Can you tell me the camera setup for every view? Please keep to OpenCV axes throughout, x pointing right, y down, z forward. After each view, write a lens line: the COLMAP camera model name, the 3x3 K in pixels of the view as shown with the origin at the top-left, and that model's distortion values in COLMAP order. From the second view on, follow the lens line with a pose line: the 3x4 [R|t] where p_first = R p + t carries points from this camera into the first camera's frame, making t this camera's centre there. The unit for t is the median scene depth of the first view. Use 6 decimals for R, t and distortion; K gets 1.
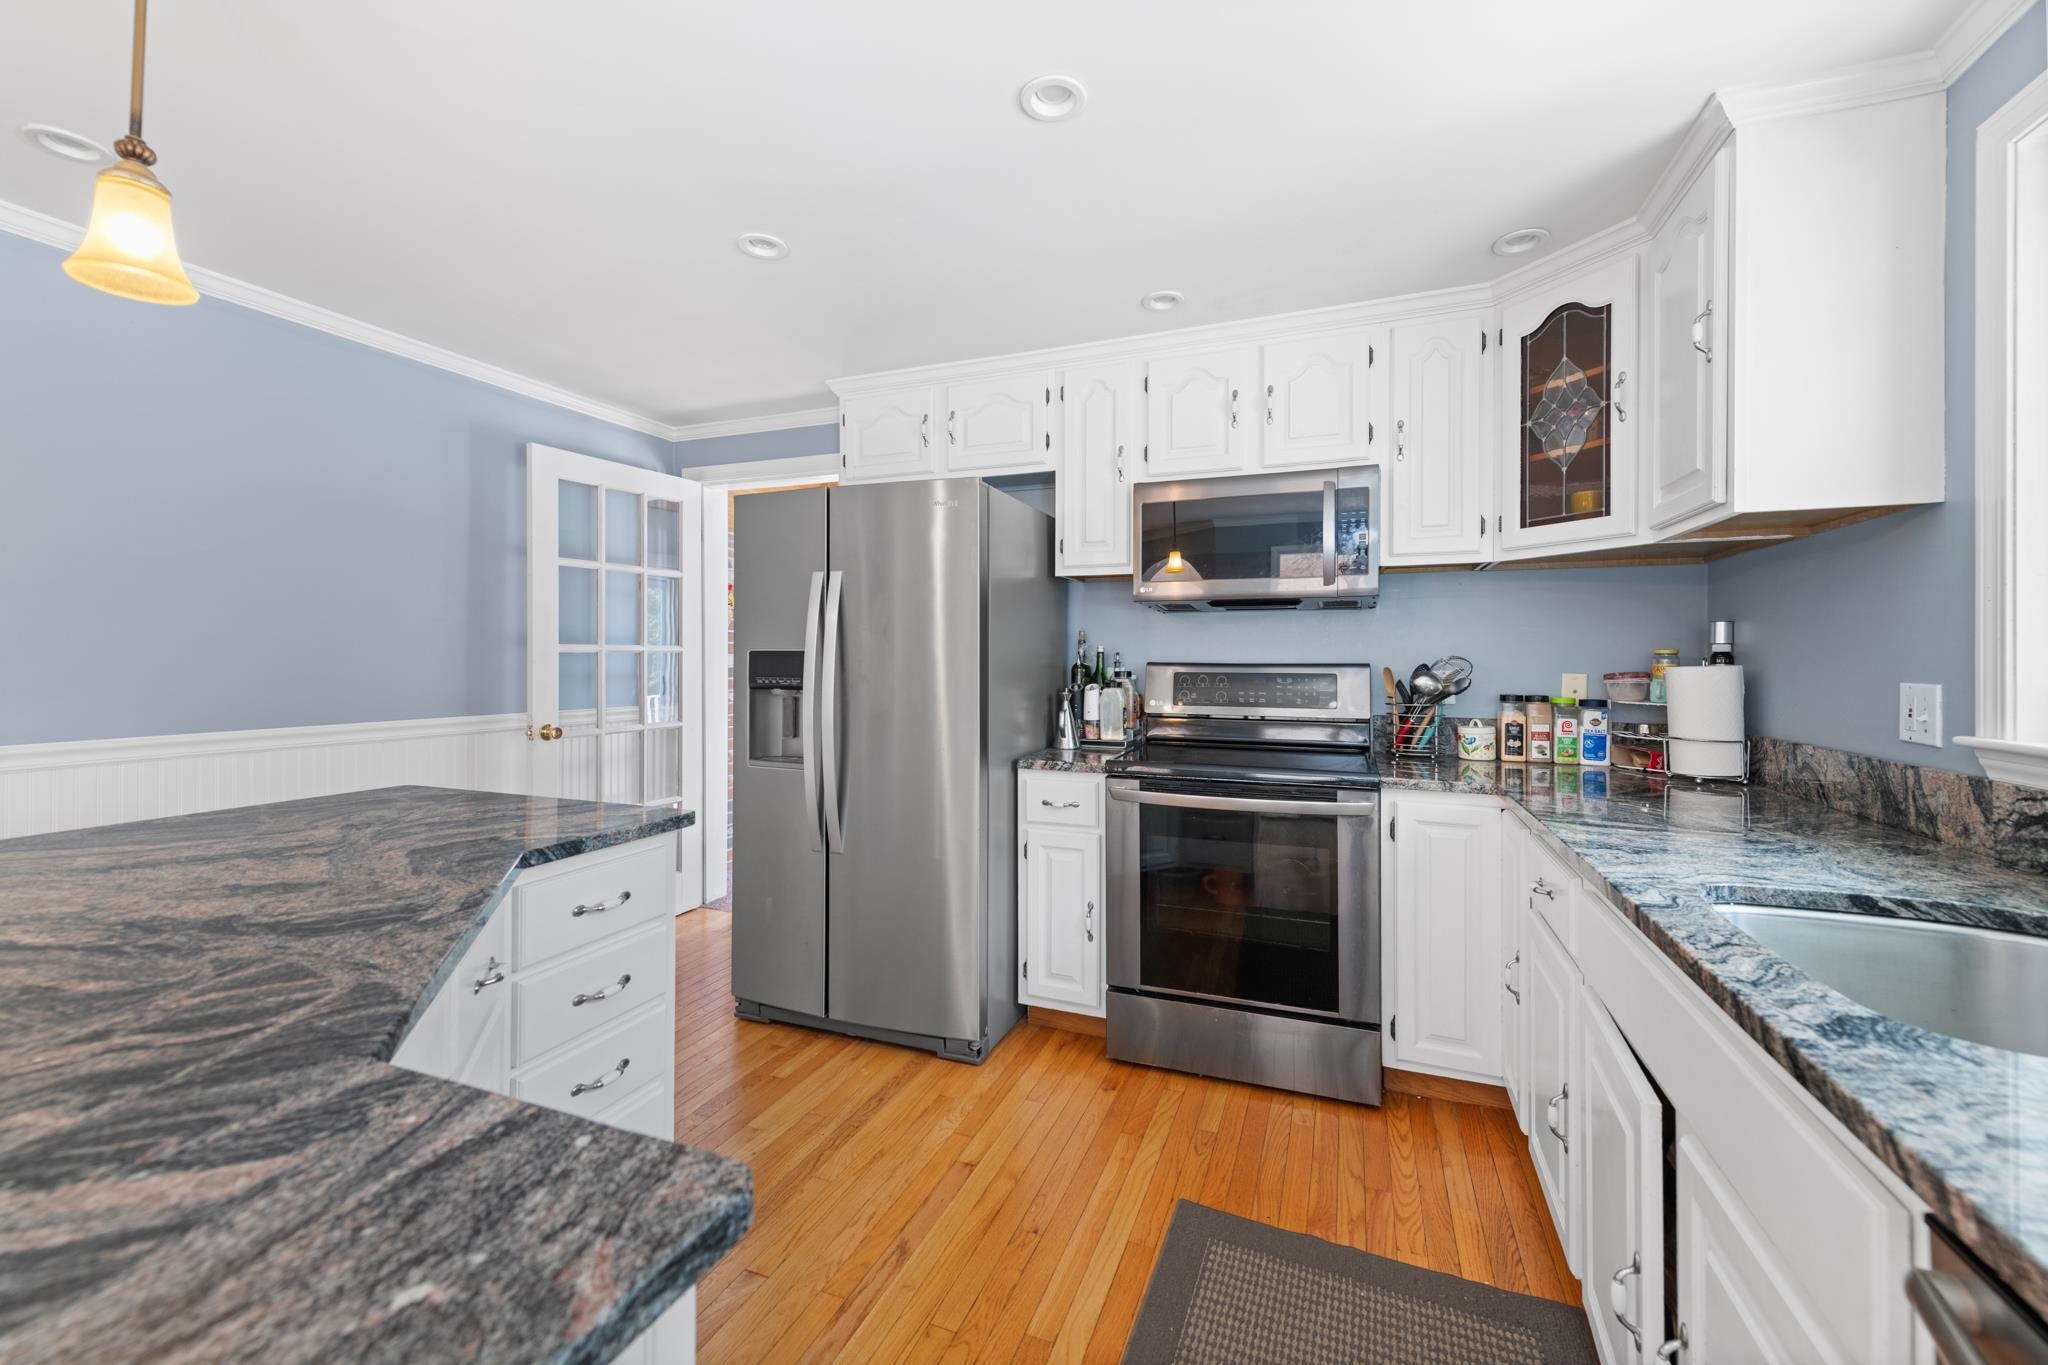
lens RADIAL K [[802.9, 0, 1029.6], [0, 802.9, 660.1], [0, 0, 1]] dist [0.008811, -0.003106]
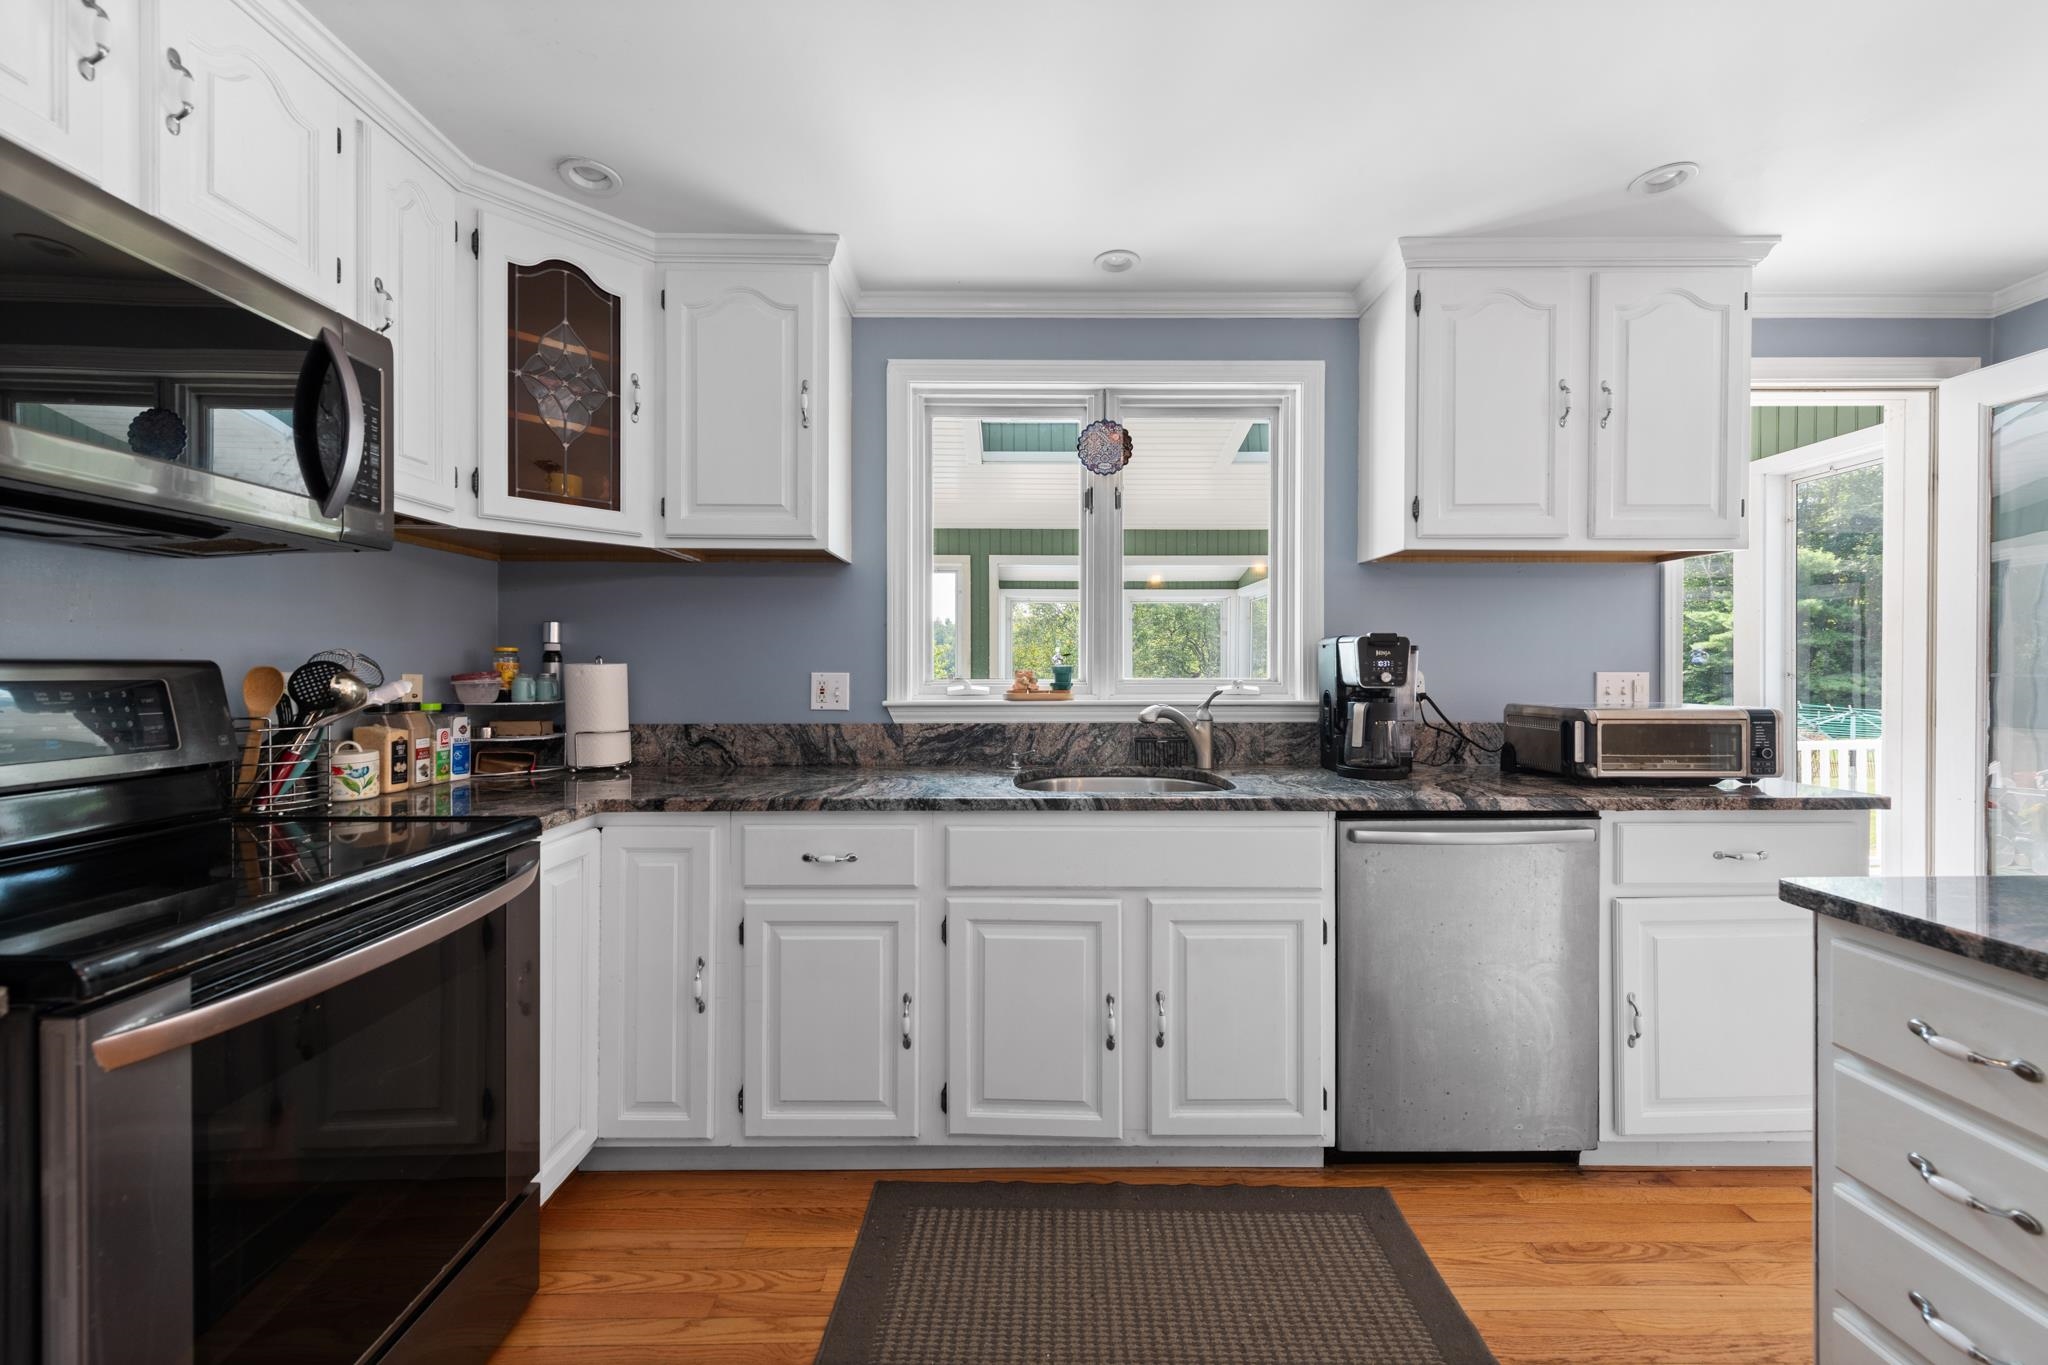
lens RADIAL K [[802.9, 0, 1032.1], [0, 802.9, 674.8], [0, 0, 1]] dist [0.008811, -0.003106]
pose [[-0.373681, -0.006069, 0.927537, -0.366057], [0.004535, 0.999955, 0.008369, 0.015375], [-0.927546, 0.007333, -0.373637, 0.845569]]
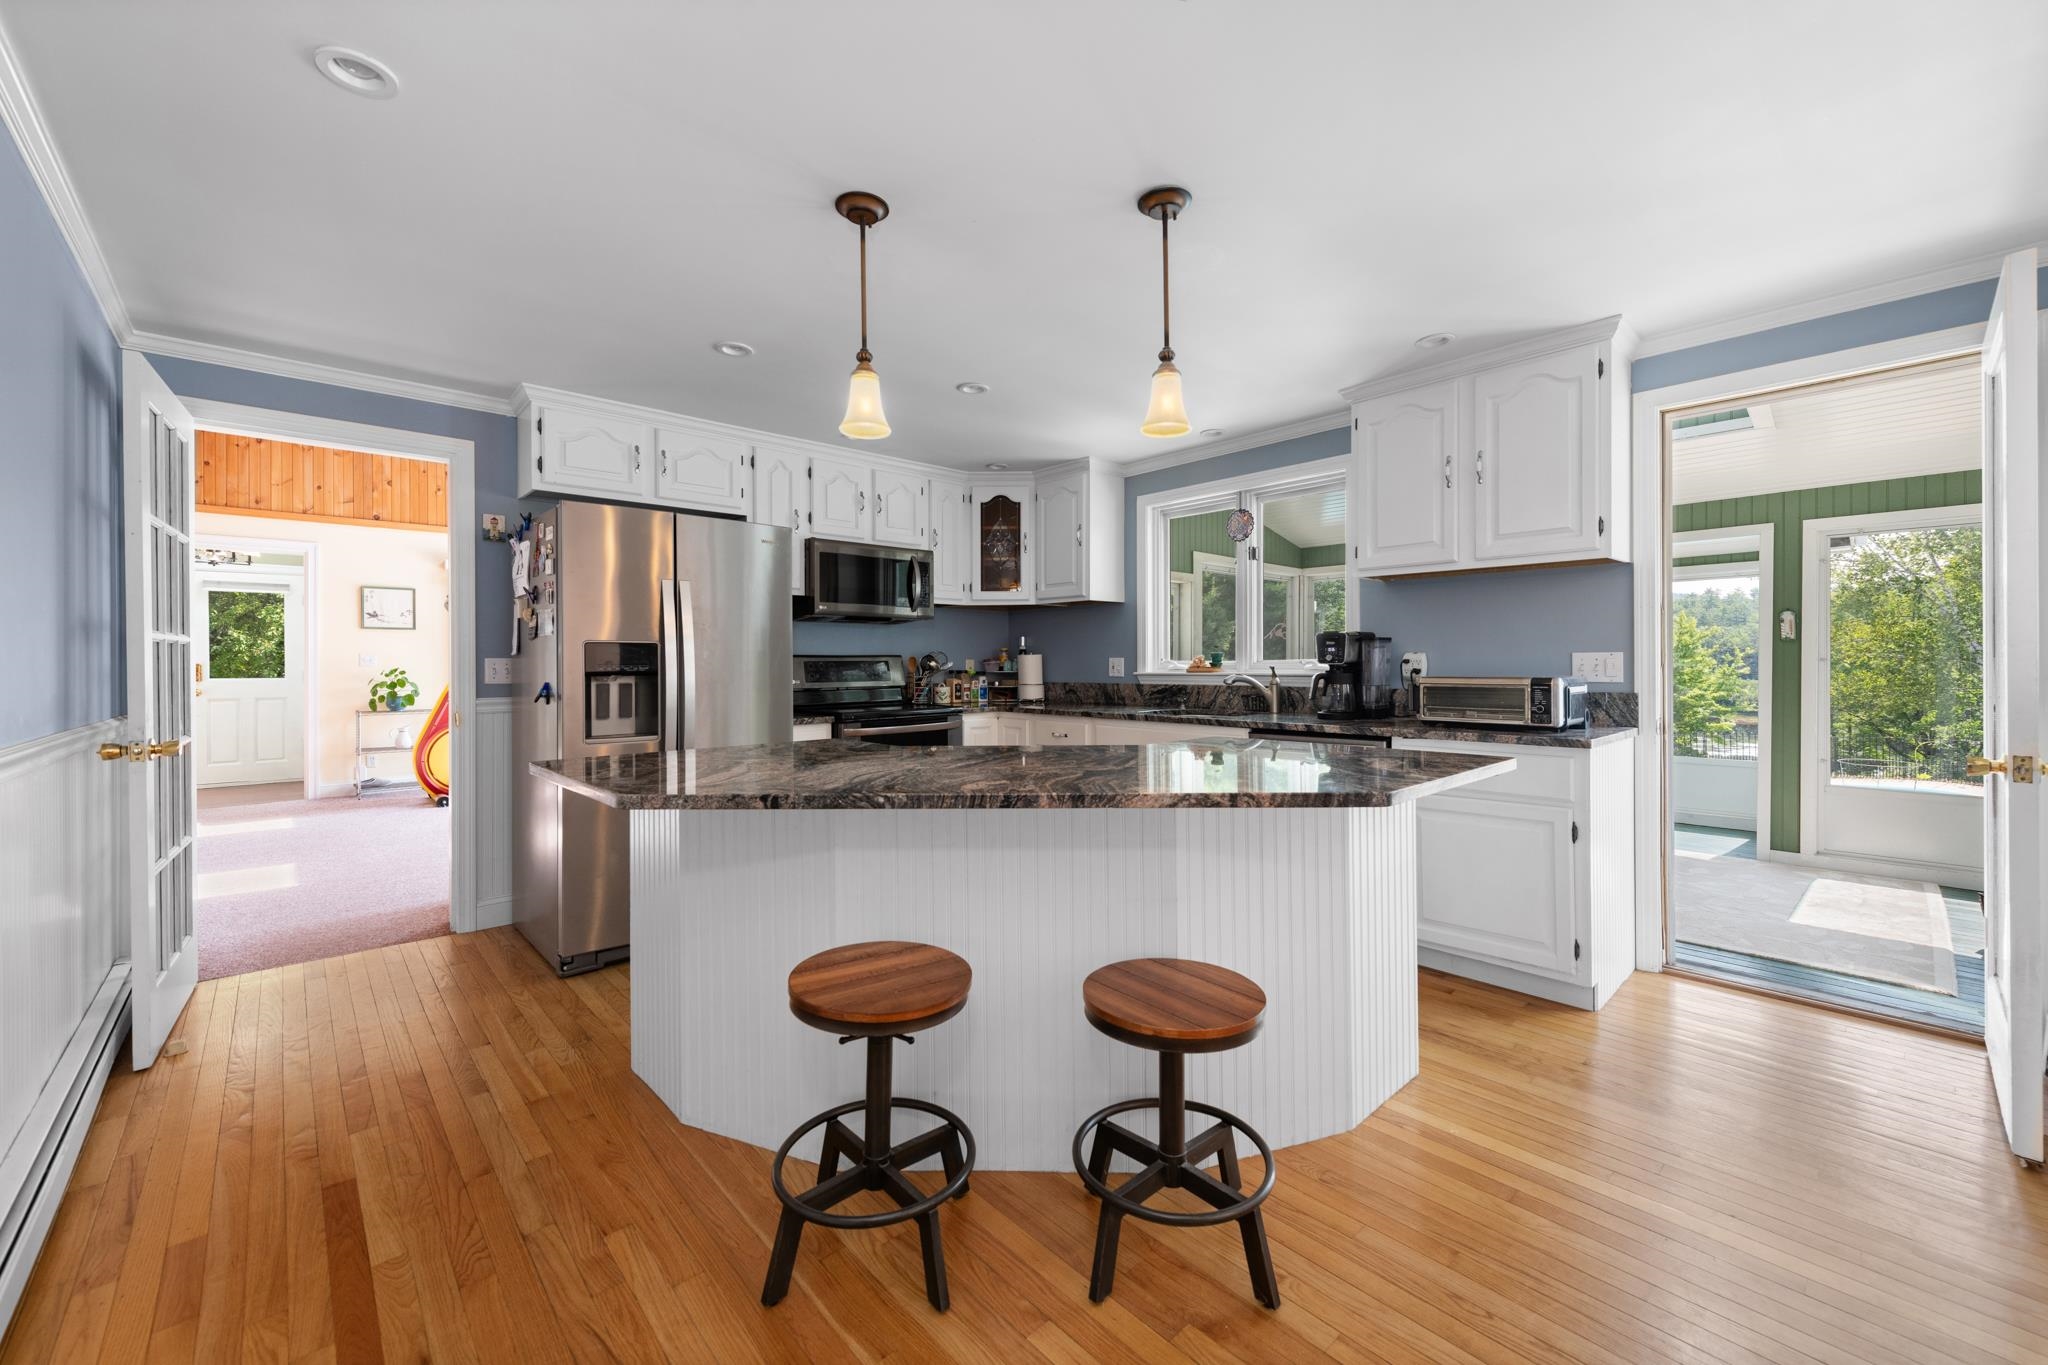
lens RADIAL K [[802.9, 0, 1025.4], [0, 802.9, 669.2], [0, 0, 1]] dist [0.008811, -0.003106]
pose [[0.442738, -0.012119, 0.896569, -1.315716], [0.011290, 0.999905, 0.007941, 0.031145], [-0.896580, 0.006607, 0.442832, -0.058691]]
